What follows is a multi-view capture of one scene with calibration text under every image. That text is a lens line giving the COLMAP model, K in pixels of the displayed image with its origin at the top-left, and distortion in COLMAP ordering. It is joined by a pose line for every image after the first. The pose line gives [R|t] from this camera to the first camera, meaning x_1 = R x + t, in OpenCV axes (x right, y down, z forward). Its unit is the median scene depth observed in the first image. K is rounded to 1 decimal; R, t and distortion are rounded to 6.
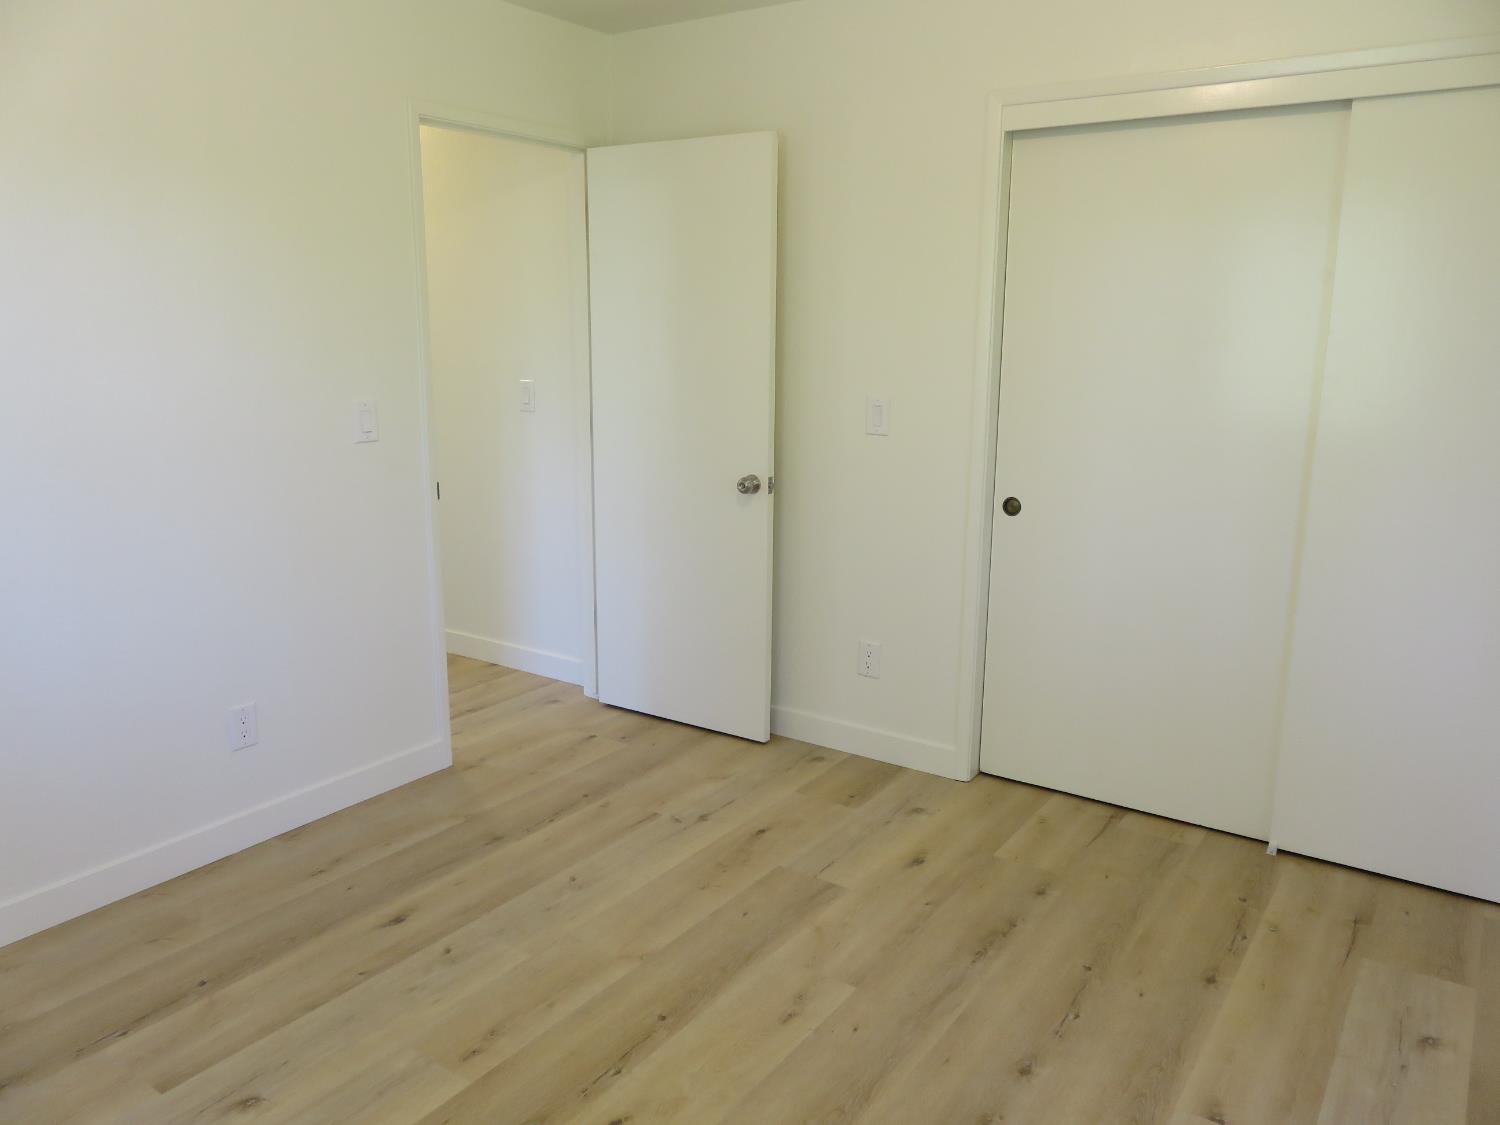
lens RADIAL K [[1113.7, 0, 749.2], [0, 1113.7, 561.4], [0, 0, 1]] dist [-0.005860, -0.000269]
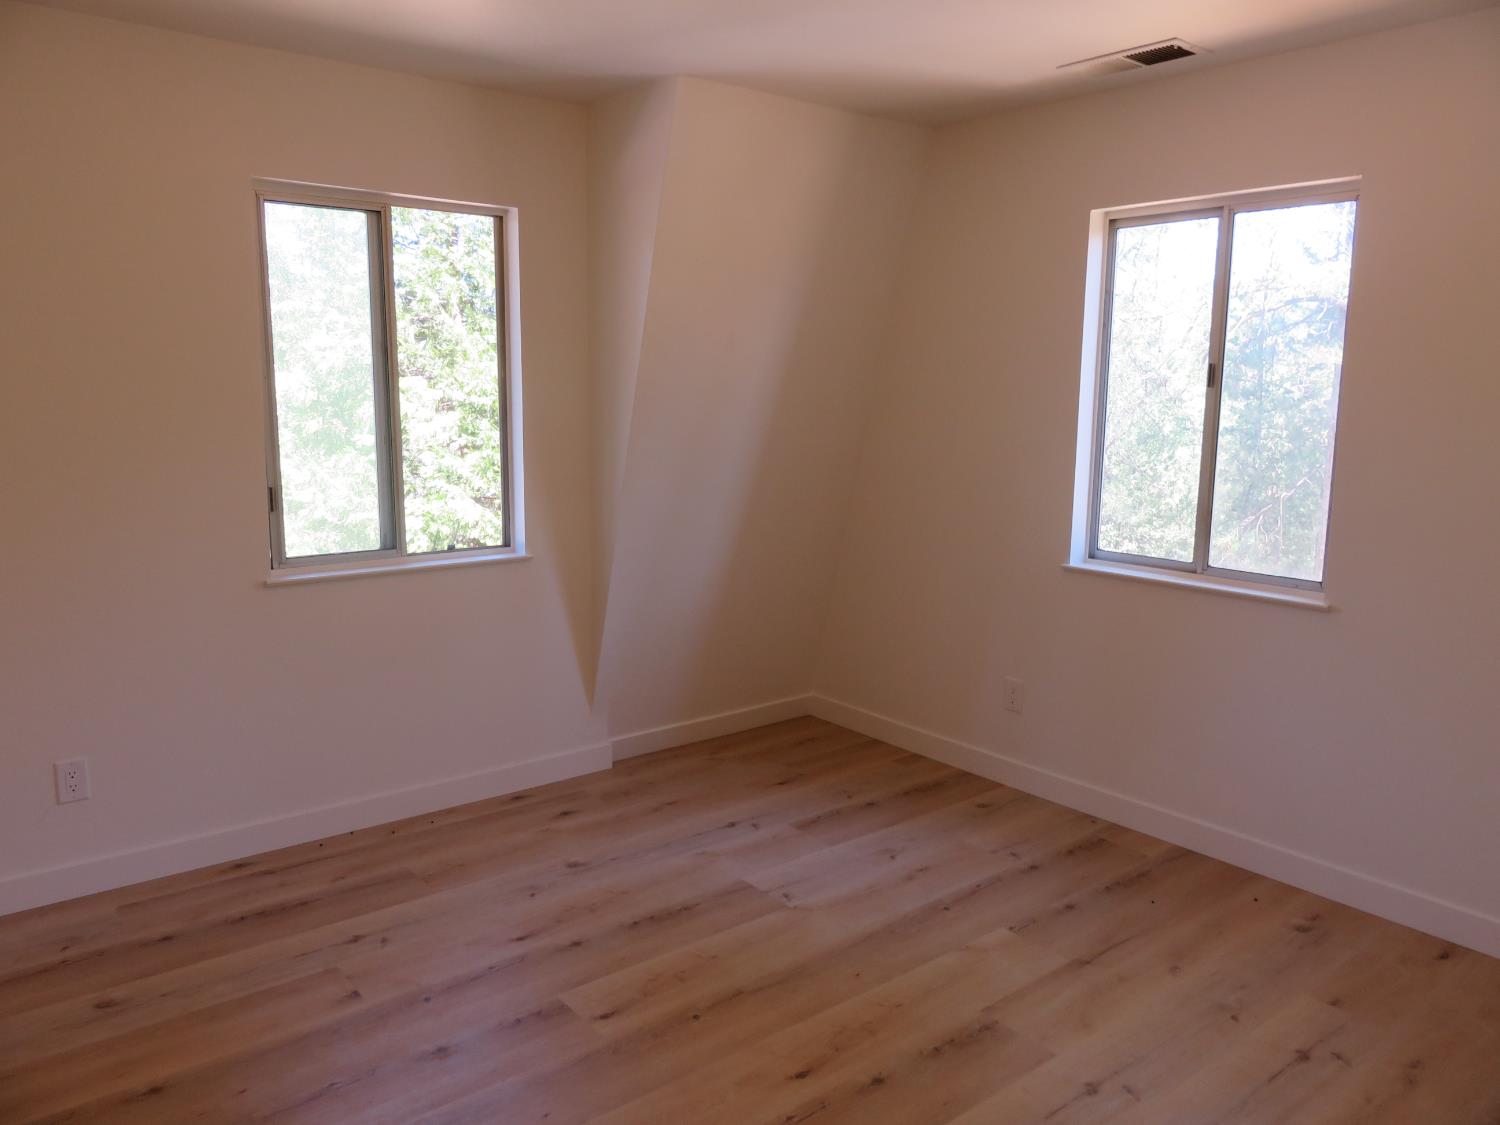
lens RADIAL K [[1113.7, 0, 756.1], [0, 1113.7, 552.9], [0, 0, 1]] dist [-0.005860, -0.000269]
pose [[-0.959284, -0.061273, 0.275717, -0.239867], [0.041905, 0.934505, 0.353474, -0.283616], [-0.279317, 0.350635, -0.893889, 1.228098]]
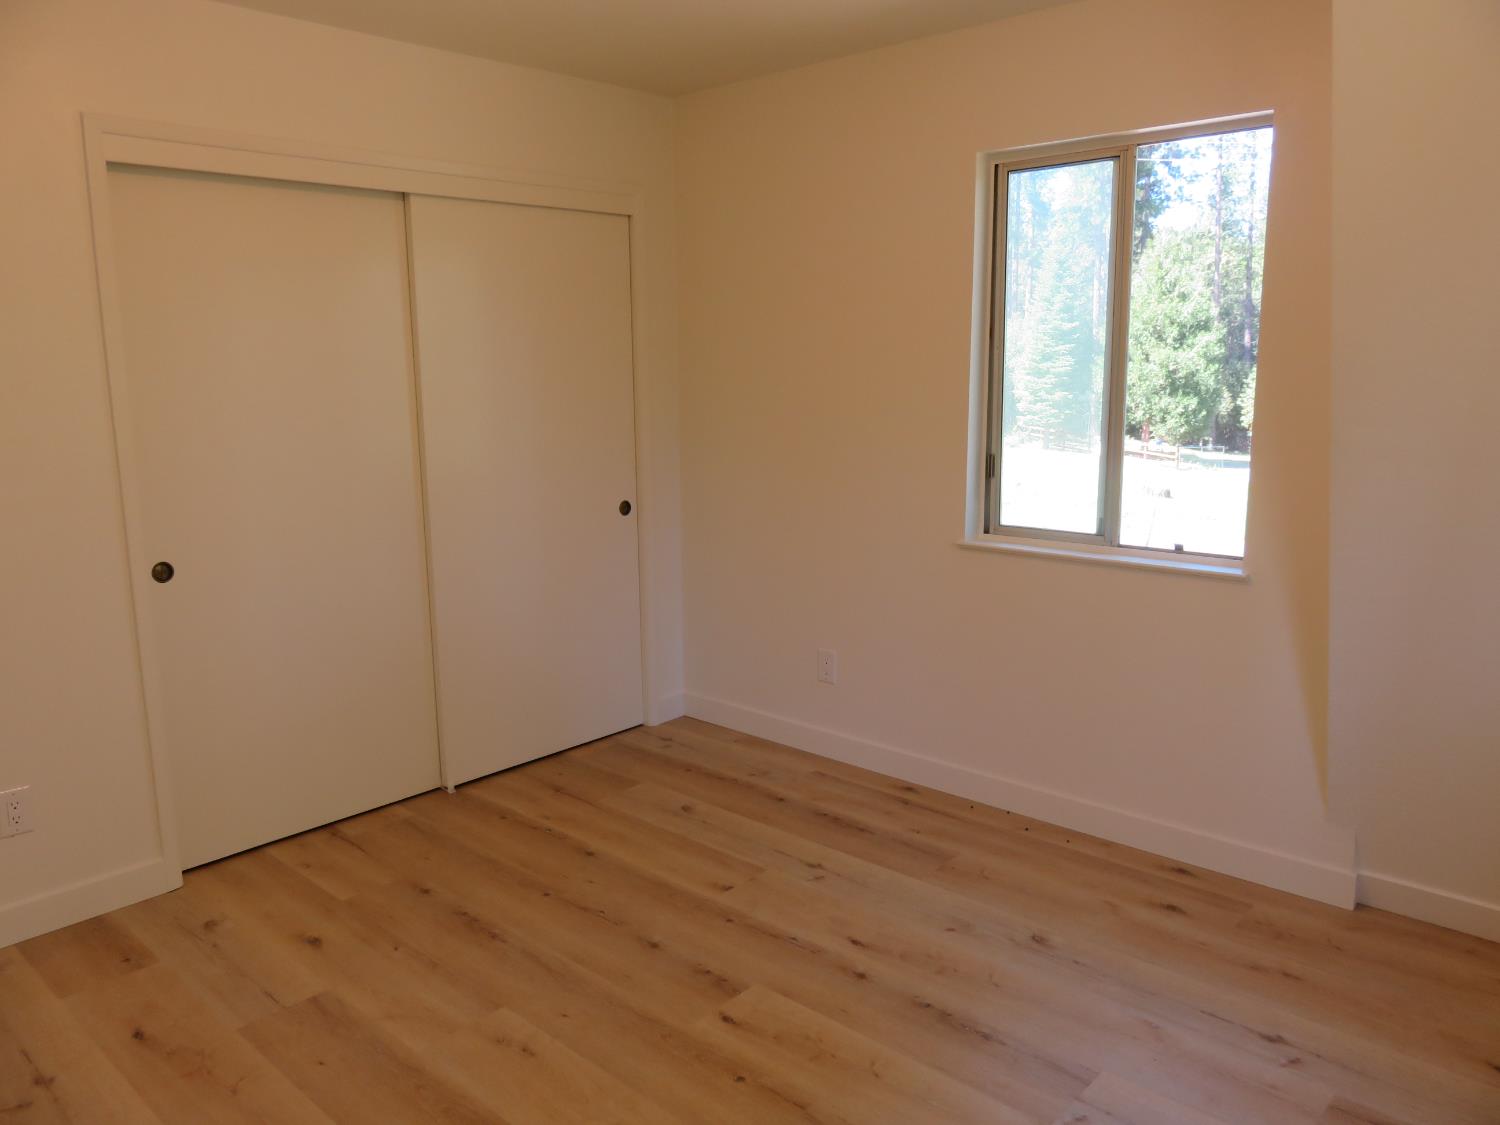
lens RADIAL K [[1113.7, 0, 754.5], [0, 1113.7, 563.2], [0, 0, 1]] dist [-0.005860, -0.000269]
pose [[0.138896, -0.188111, 0.972277, -0.632891], [0.224453, 0.962223, 0.154102, -0.096289], [-0.964536, 0.196827, 0.175871, 0.404451]]
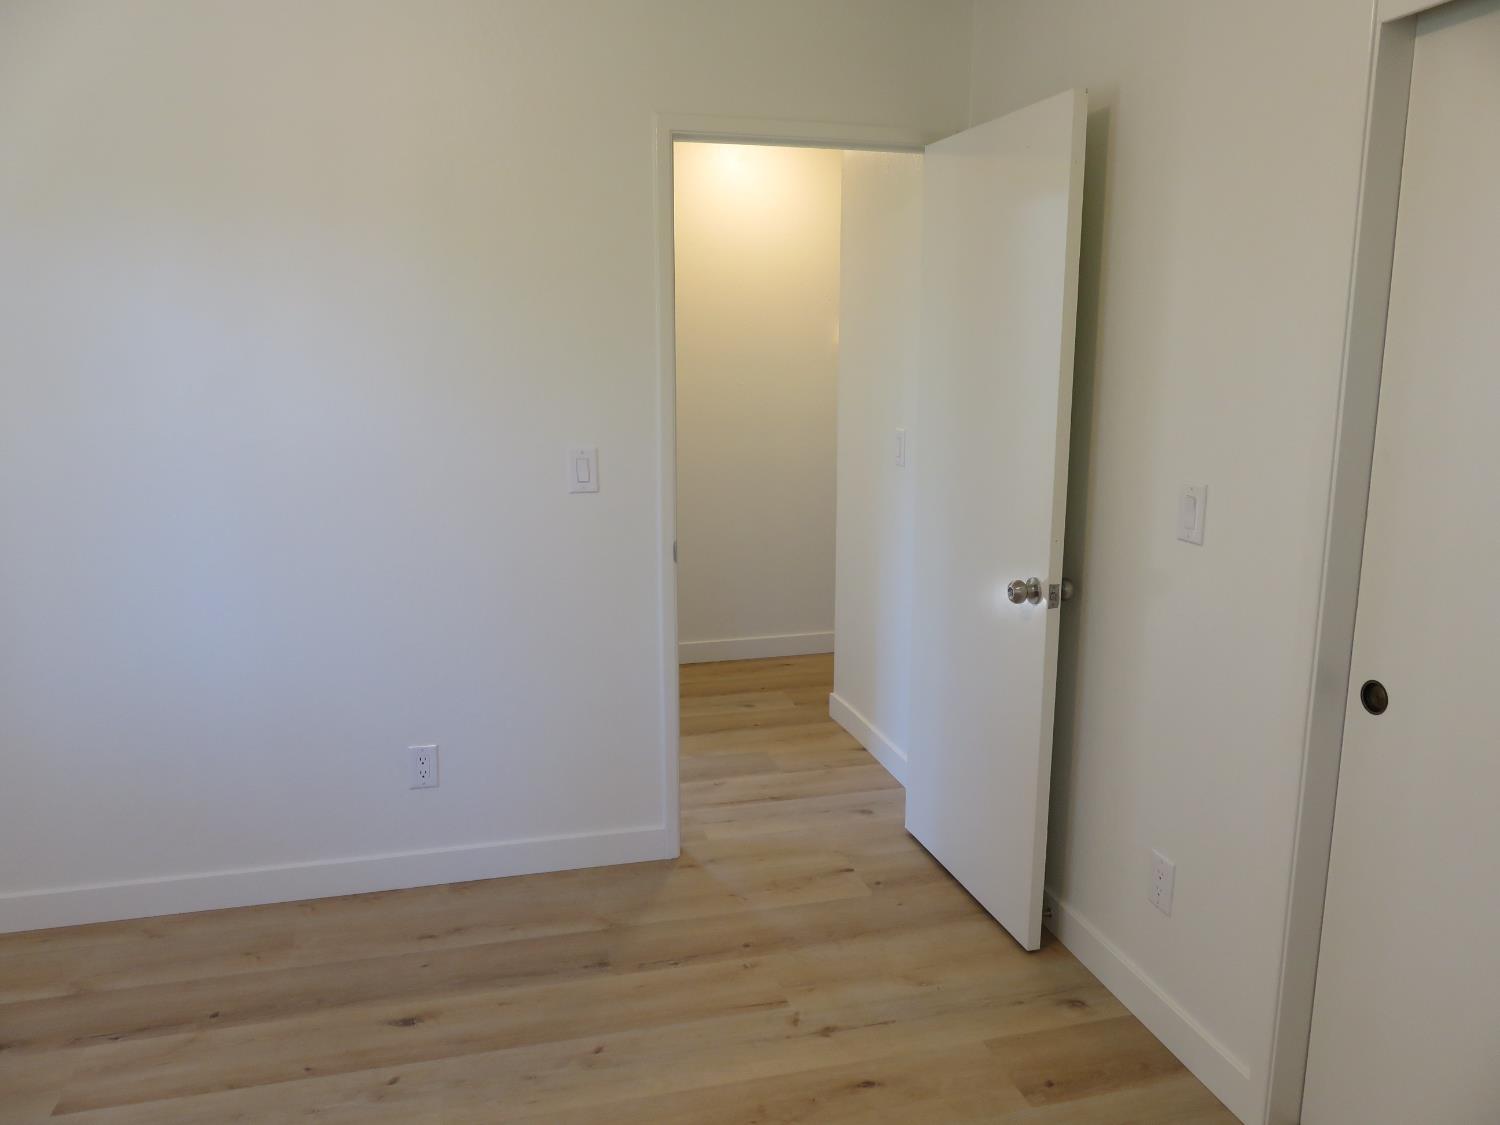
lens RADIAL K [[1113.7, 0, 746.1], [0, 1113.7, 565.3], [0, 0, 1]] dist [-0.005860, -0.000269]
pose [[0.756793, 0.120495, -0.642453, 0.378564], [-0.134567, 0.990529, 0.027262, -0.095340], [0.639653, 0.065821, 0.765840, 0.401651]]
